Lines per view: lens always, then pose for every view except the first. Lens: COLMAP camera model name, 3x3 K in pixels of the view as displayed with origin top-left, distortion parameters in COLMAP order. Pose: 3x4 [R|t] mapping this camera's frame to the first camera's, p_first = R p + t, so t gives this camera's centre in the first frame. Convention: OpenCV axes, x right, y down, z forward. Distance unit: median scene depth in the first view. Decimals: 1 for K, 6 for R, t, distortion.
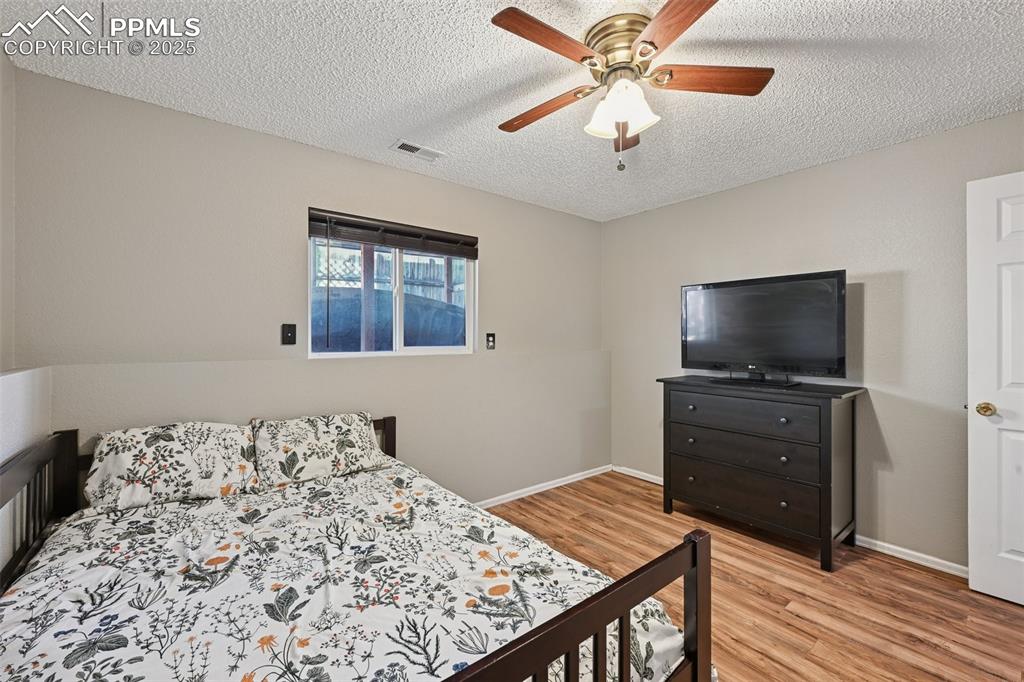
lens RADIAL K [[414.7, 0, 513.1], [0, 414.7, 335.3], [0, 0, 1]] dist [-0.000781, -0.000318]
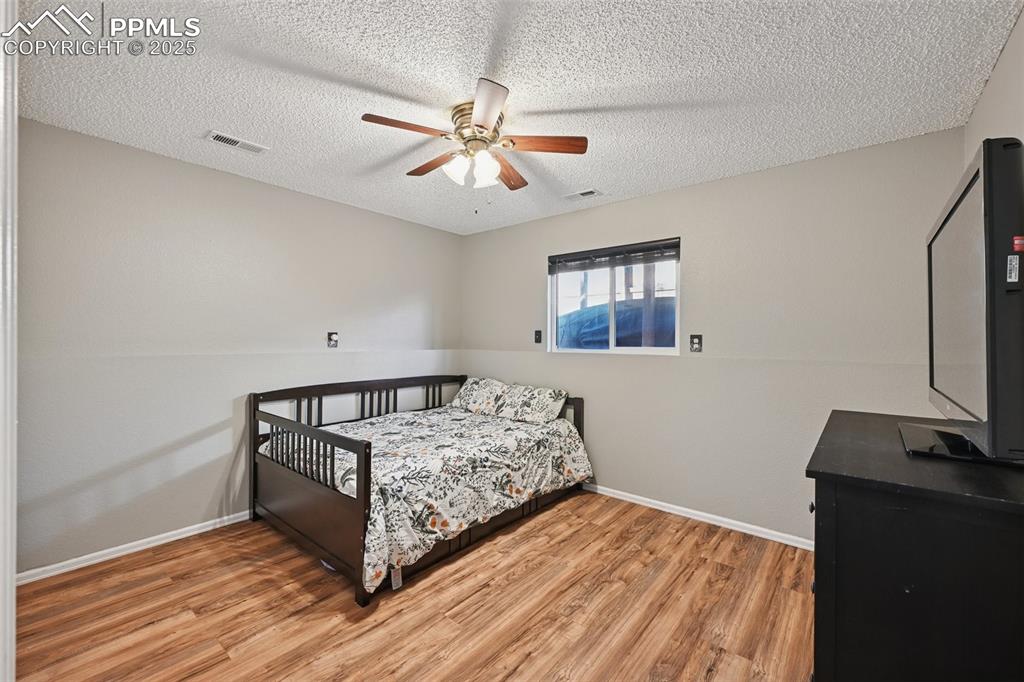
lens RADIAL K [[414.7, 0, 513.1], [0, 414.7, 335.3], [0, 0, 1]] dist [-0.000781, -0.000318]
pose [[0.212487, -0.008456, -0.977127, 0.818247], [-0.002167, 0.999956, -0.009124, 0.006190], [0.977161, 0.004056, 0.212460, 0.424491]]
